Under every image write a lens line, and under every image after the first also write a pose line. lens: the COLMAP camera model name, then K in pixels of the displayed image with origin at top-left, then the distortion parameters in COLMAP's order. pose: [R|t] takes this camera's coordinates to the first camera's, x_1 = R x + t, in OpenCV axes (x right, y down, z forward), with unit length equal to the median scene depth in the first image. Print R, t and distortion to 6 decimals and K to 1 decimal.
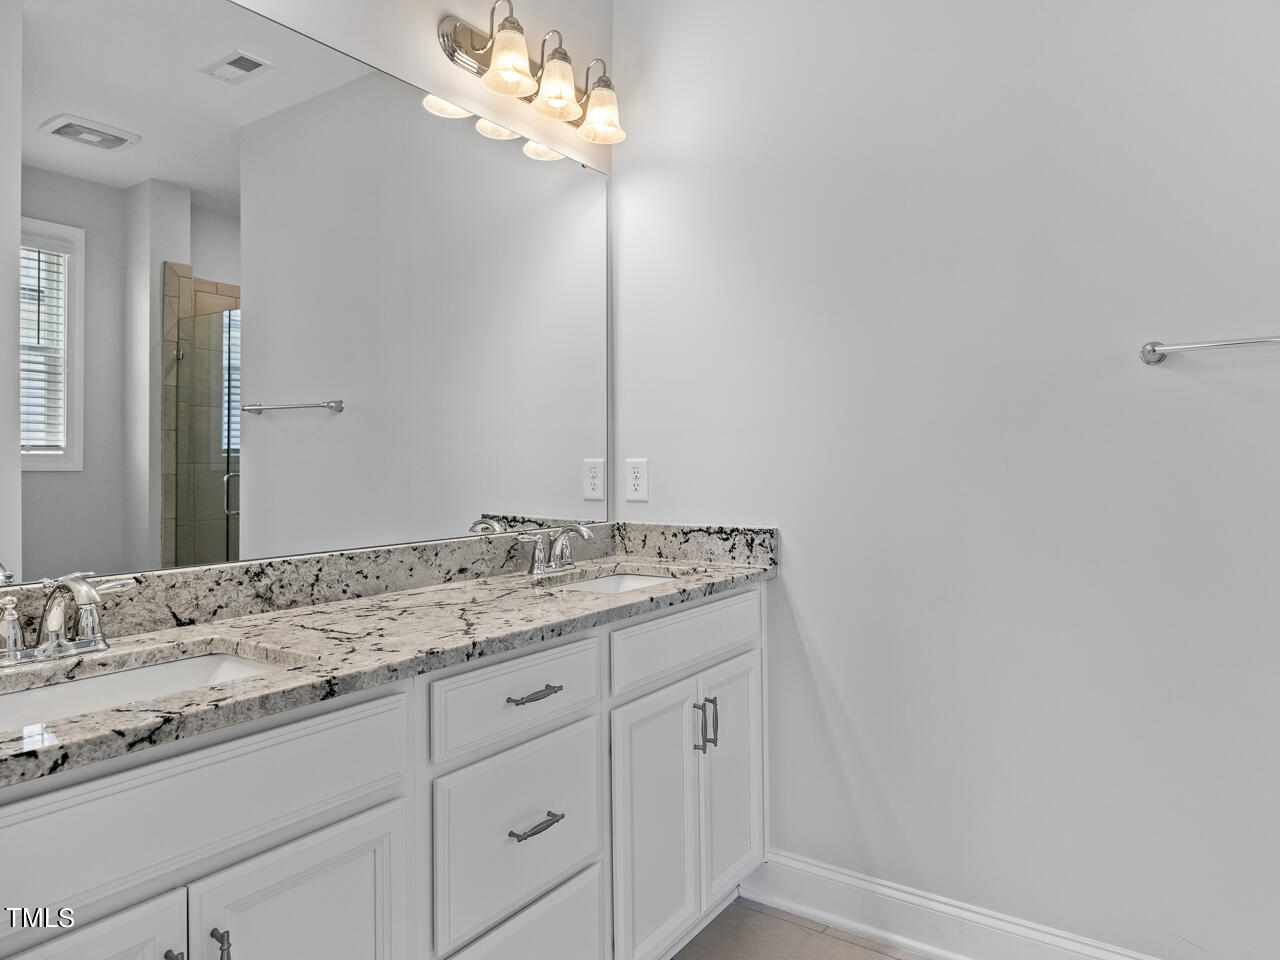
lens RADIAL K [[817.6, 0, 639.0], [0, 817.6, 476.1], [0, 0, 1]] dist [0.001641, 0.000215]
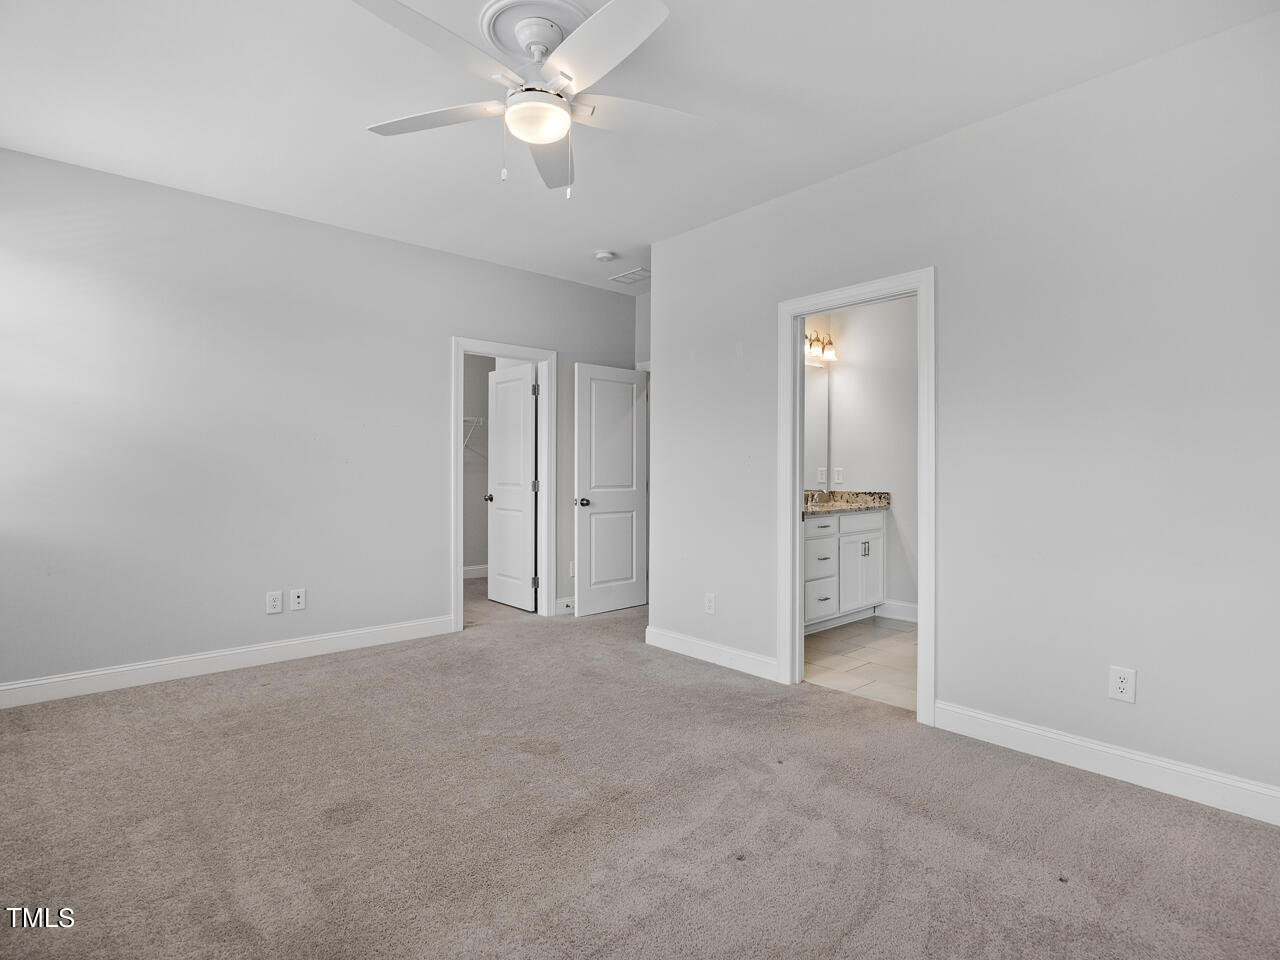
lens RADIAL K [[656.3, 0, 644.4], [0, 656.3, 472.8], [0, 0, 1]] dist [-0.002845, -0.000066]
pose [[0.976313, 0.007556, -0.216229, -0.182533], [-0.008755, 0.999951, -0.004587, 0.011296], [0.216184, 0.006371, 0.976332, -1.487081]]
